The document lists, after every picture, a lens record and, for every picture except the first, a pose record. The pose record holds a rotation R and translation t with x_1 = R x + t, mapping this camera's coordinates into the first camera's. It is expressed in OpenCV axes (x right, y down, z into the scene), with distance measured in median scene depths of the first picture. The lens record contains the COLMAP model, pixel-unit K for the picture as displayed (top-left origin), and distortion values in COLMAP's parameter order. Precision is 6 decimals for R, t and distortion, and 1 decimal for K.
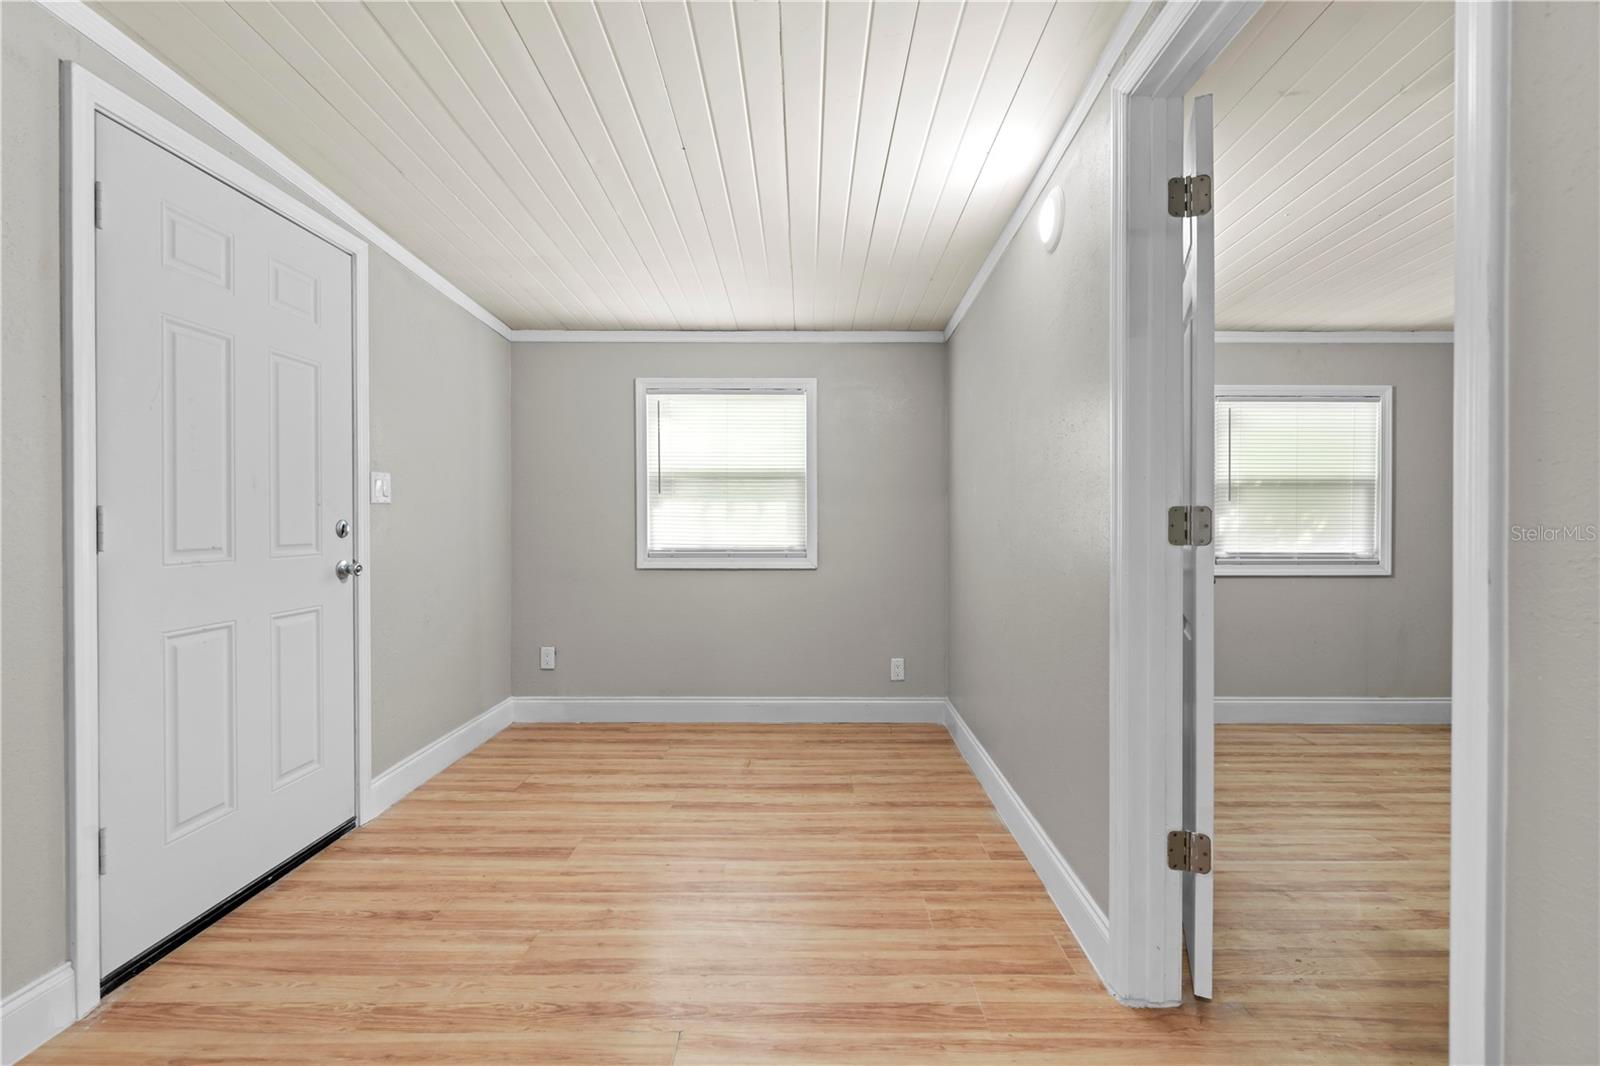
lens RADIAL K [[702.0, 0, 816.5], [0, 702.0, 520.1], [0, 0, 1]] dist [0.001419, -0.000808]
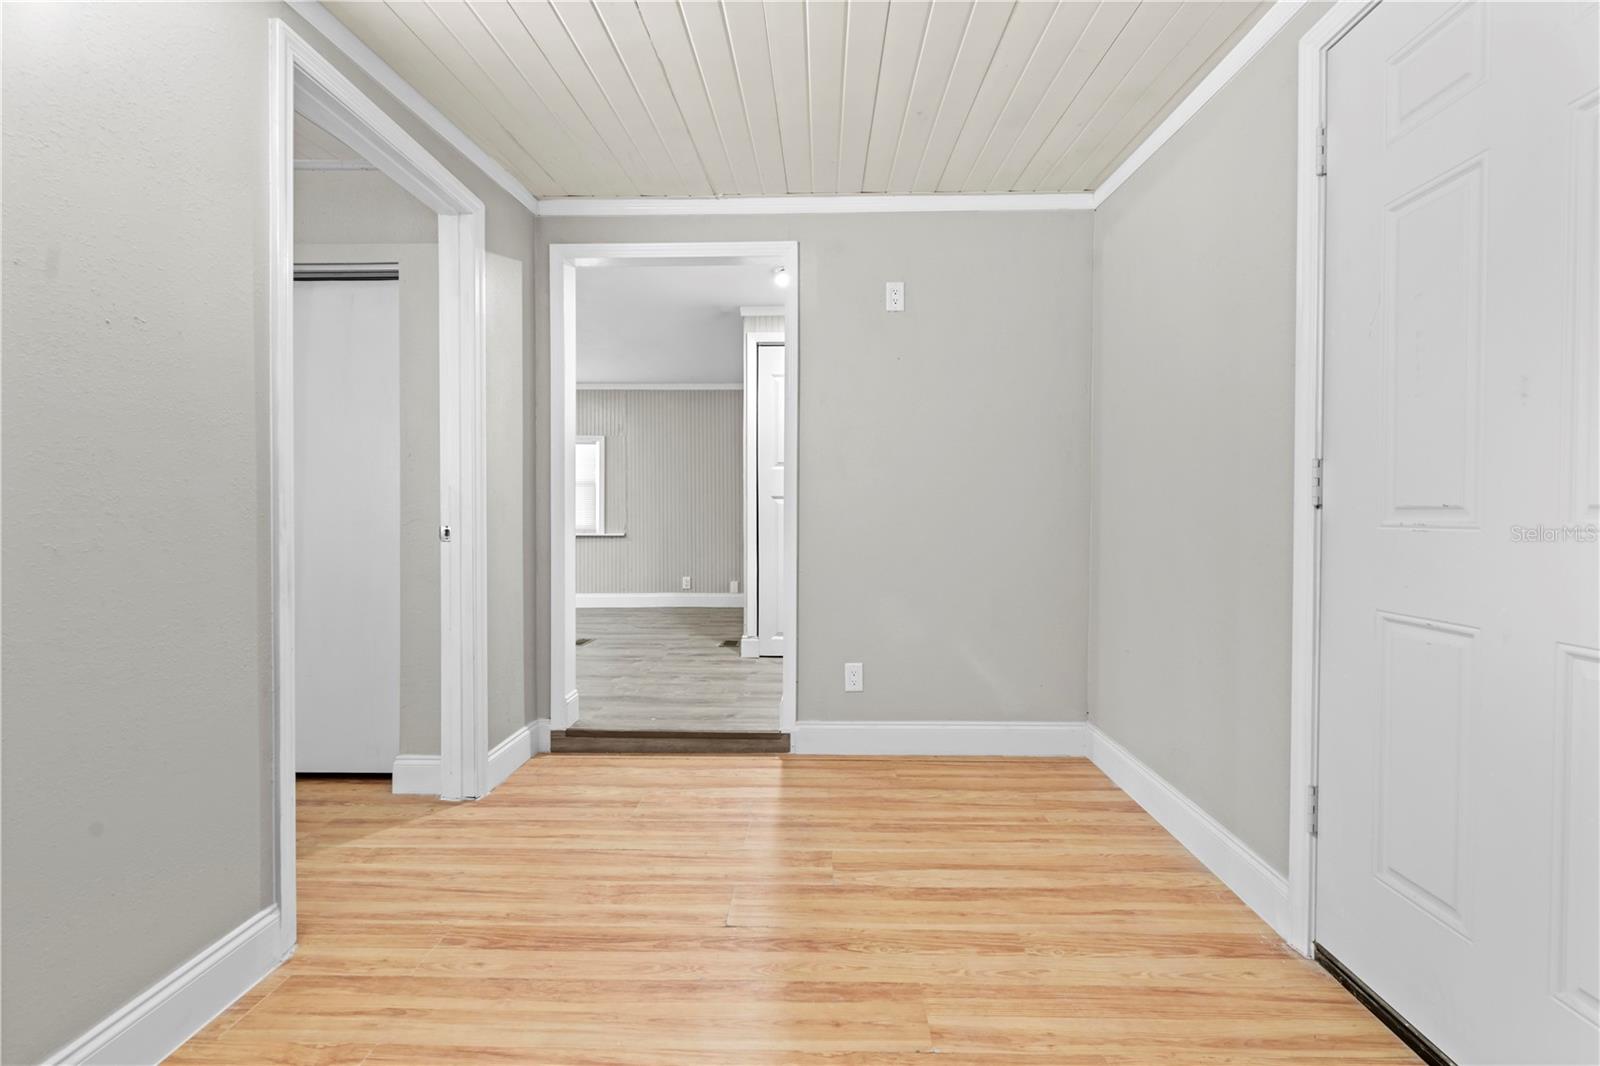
lens RADIAL K [[702.0, 0, 806.9], [0, 702.0, 521.6], [0, 0, 1]] dist [0.001419, -0.000808]
pose [[-0.999266, -0.003239, 0.038181, -0.329809], [-0.002724, 0.999905, 0.013521, 0.053771], [-0.038221, 0.013407, -0.999179, 1.911929]]
